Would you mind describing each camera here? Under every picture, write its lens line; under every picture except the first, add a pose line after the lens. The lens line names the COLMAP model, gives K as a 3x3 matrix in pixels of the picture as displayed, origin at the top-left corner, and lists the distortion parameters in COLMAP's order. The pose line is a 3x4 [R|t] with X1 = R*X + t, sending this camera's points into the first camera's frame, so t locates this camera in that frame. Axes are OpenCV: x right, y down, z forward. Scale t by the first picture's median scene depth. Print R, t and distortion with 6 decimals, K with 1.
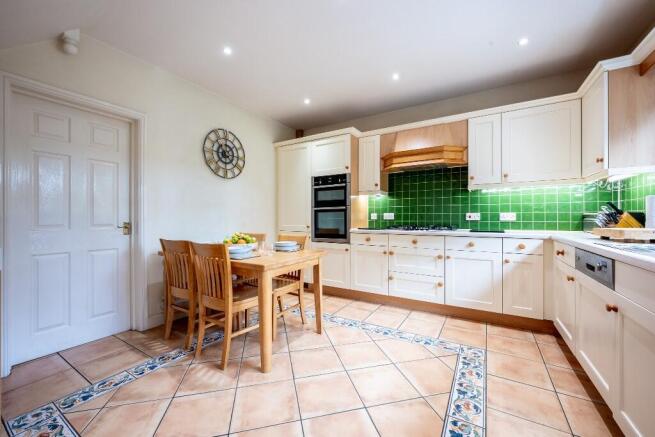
lens RADIAL K [[259.2, 0, 327.3], [0, 259.2, 217.9], [0, 0, 1]] dist [-0.001209, 0.000530]
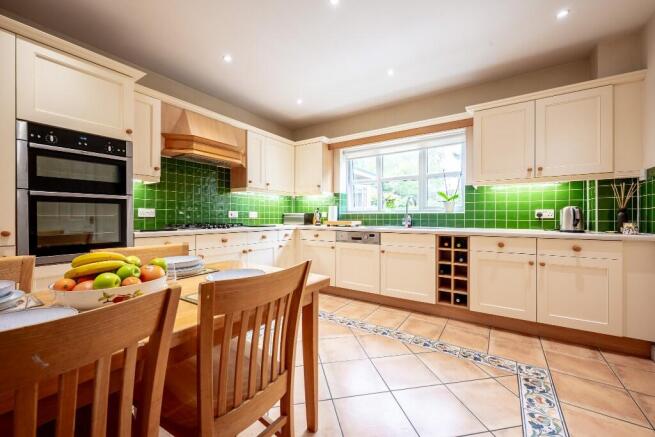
lens RADIAL K [[259.2, 0, 329.7], [0, 259.2, 217.0], [0, 0, 1]] dist [-0.001209, 0.000530]
pose [[0.032649, 0.001121, 0.999466, -0.551741], [-0.002608, 0.999996, -0.001036, 0.006020], [-0.999463, -0.002572, 0.032652, 0.540845]]
